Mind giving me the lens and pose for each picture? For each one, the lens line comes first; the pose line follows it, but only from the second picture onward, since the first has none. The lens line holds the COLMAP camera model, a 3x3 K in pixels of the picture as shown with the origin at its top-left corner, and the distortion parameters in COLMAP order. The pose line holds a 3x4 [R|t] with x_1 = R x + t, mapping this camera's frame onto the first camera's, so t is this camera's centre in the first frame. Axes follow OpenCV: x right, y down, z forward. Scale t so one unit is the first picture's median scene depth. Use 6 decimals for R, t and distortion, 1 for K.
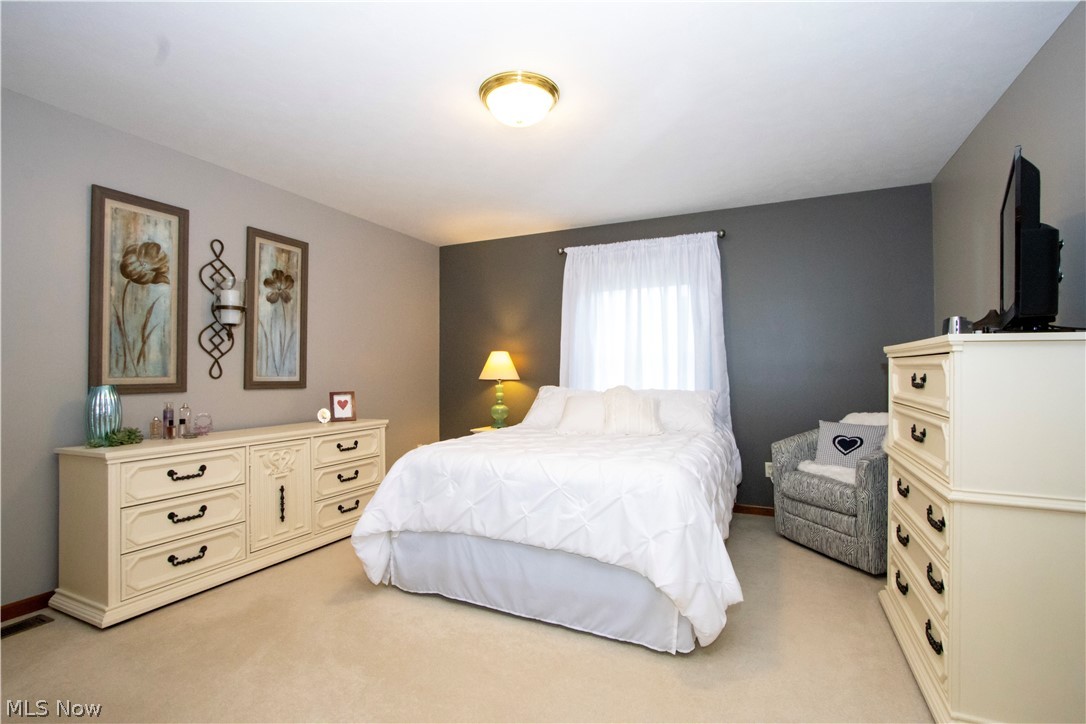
lens RADIAL K [[506.6, 0, 540.8], [0, 506.6, 359.5], [0, 0, 1]] dist [-0.018570, -0.000304]
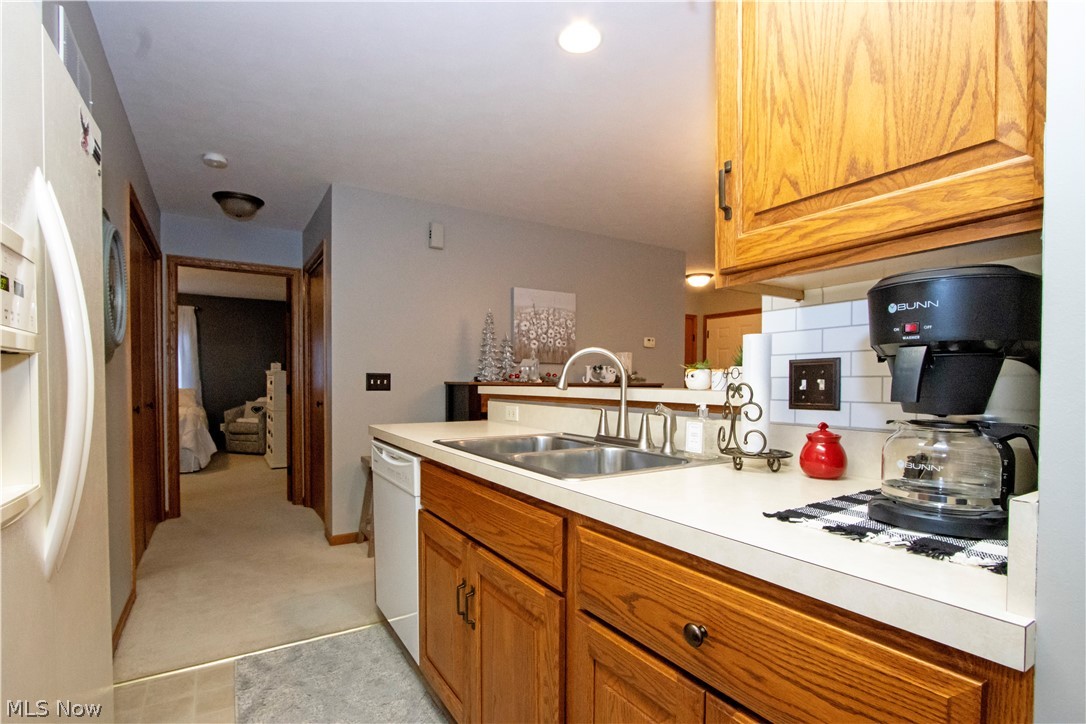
lens RADIAL K [[516.8, 0, 536.2], [0, 516.8, 383.4], [0, 0, 1]] dist [-0.004097, -0.000273]
pose [[0.552779, -0.006267, 0.833304, -0.727134], [-0.021999, 0.999513, 0.022110, -0.043416], [-0.833038, -0.030554, 0.552372, -1.505445]]
